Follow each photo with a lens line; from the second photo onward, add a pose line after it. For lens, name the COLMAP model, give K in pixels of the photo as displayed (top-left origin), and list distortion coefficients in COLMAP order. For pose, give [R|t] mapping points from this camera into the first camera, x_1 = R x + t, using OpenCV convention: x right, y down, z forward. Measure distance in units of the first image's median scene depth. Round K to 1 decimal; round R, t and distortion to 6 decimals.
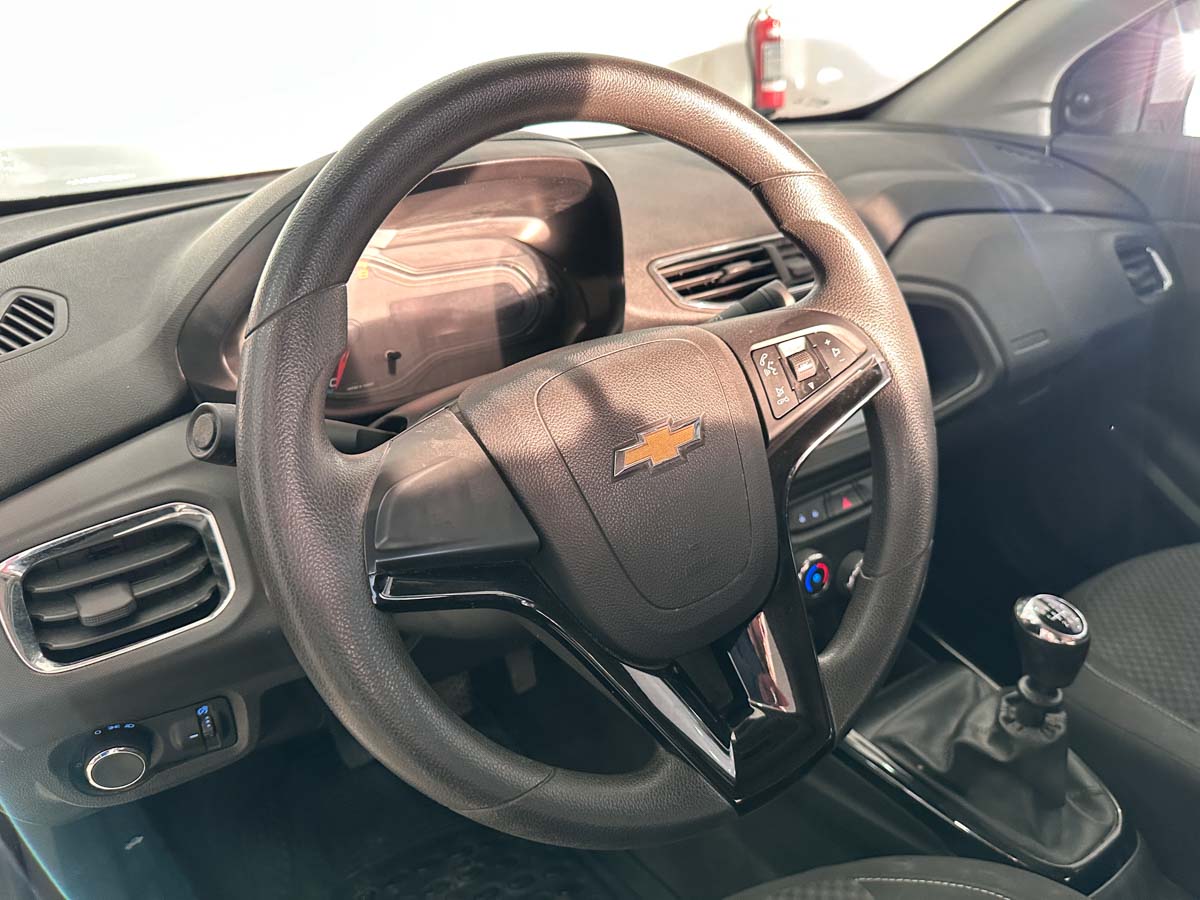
lens RADIAL K [[844.6, 0, 603.3], [0, 844.6, 454.8], [0, 0, 1]] dist [0.050125, -0.083703]
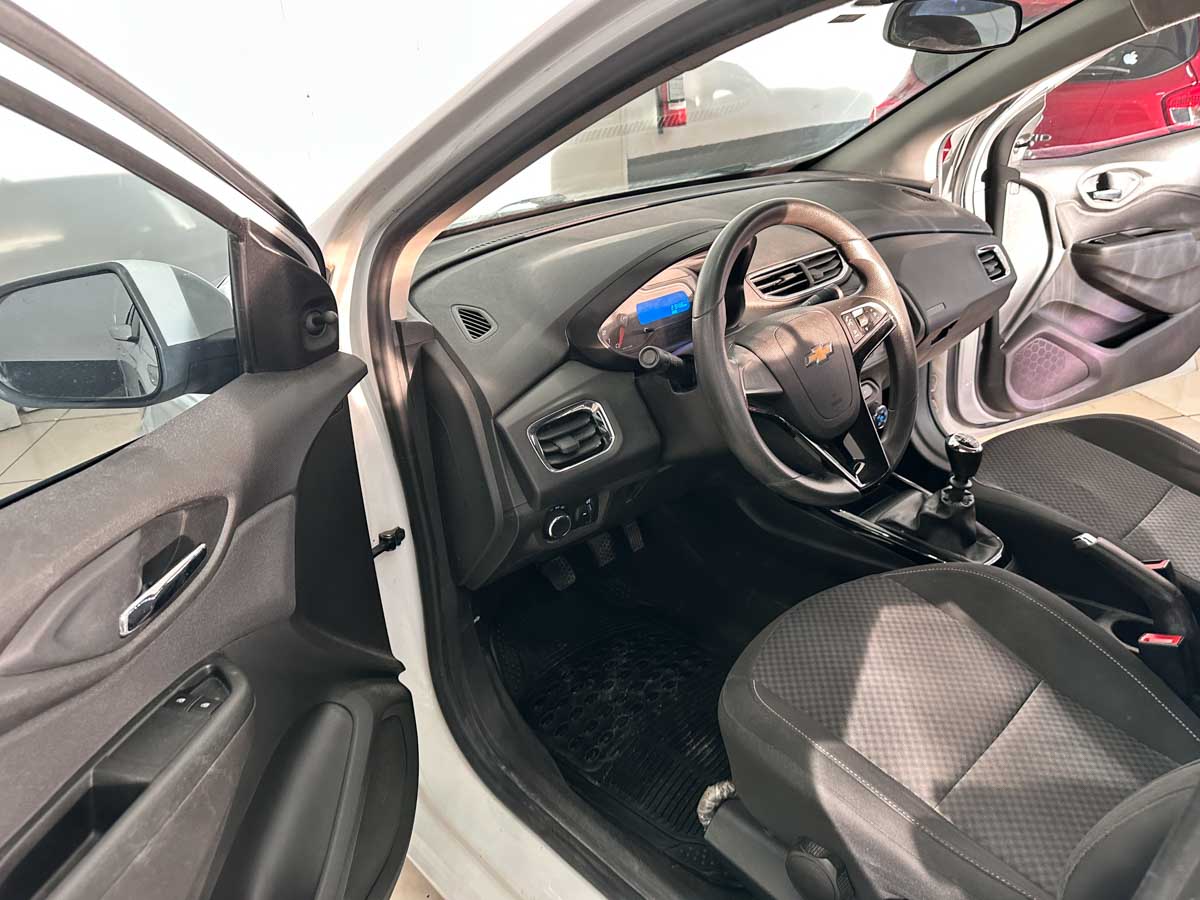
lens RADIAL K [[844.6, 0, 592.4], [0, 844.6, 443.6], [0, 0, 1]] dist [0.050125, -0.083703]
pose [[0.990723, -0.067622, 0.117874, -0.787817], [0.068545, 0.997641, -0.003790, 0.187815], [-0.117339, 0.011834, 0.993021, -1.215254]]
